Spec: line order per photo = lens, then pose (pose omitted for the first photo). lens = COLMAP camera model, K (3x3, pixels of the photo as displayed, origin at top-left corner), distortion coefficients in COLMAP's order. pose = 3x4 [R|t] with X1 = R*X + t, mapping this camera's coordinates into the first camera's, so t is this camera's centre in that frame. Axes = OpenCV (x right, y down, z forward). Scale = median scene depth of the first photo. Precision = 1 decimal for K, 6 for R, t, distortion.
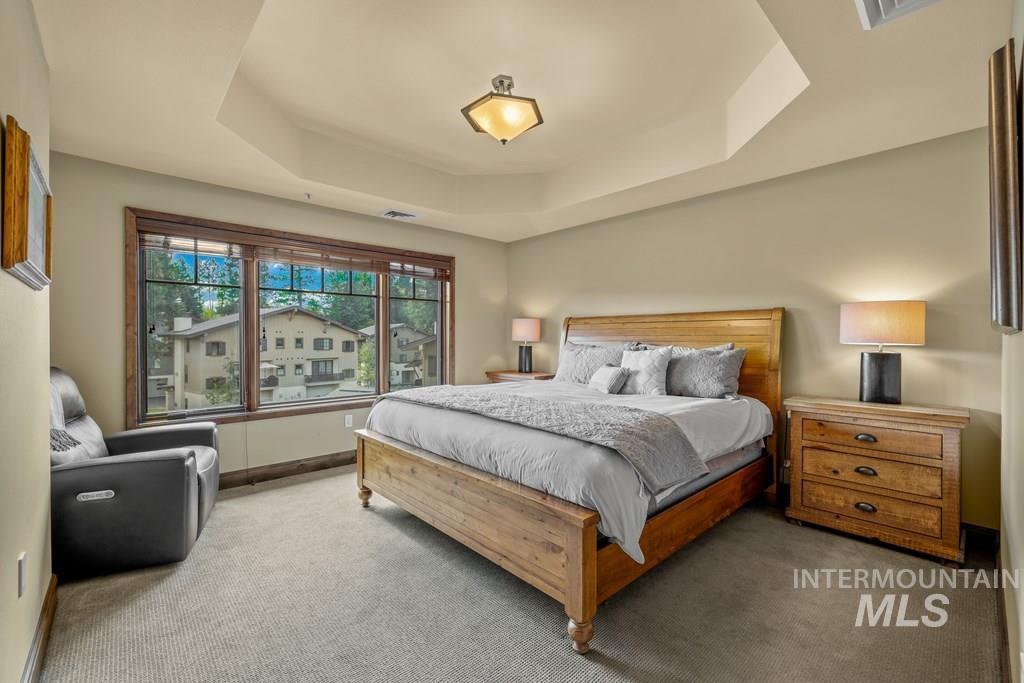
lens RADIAL K [[434.0, 0, 505.7], [0, 434.0, 340.7], [0, 0, 1]] dist [0.002238, 0.000362]
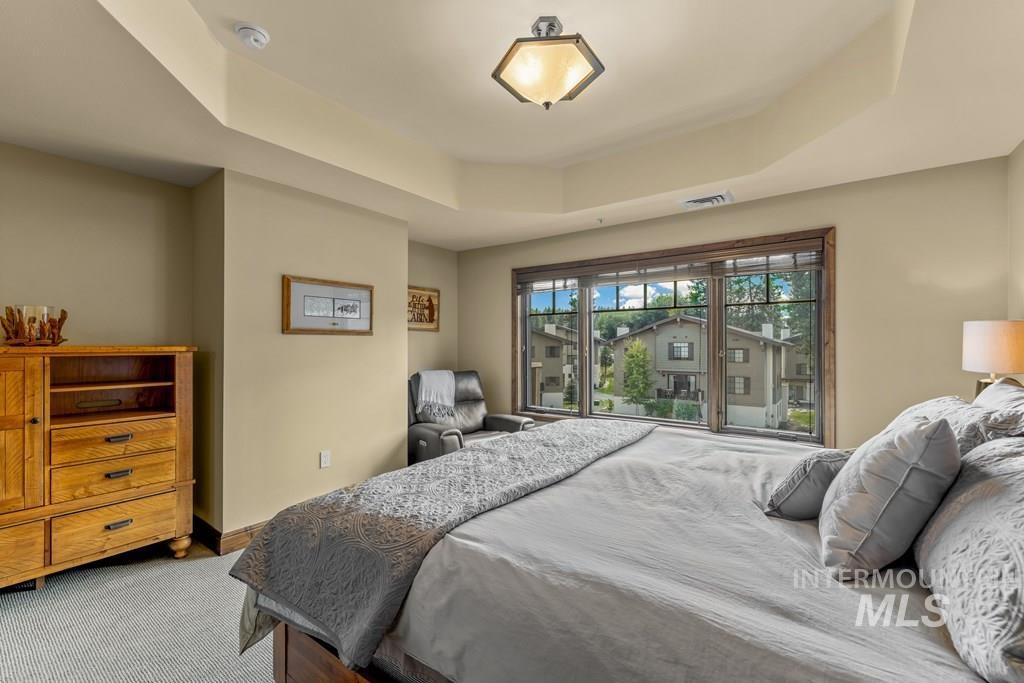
lens RADIAL K [[434.0, 0, 506.6], [0, 434.0, 342.4], [0, 0, 1]] dist [0.002238, 0.000362]
pose [[0.190574, -0.010867, -0.981613, 0.539196], [-0.004339, 0.999920, -0.011913, -0.026774], [0.981663, 0.006530, 0.190511, 0.591057]]
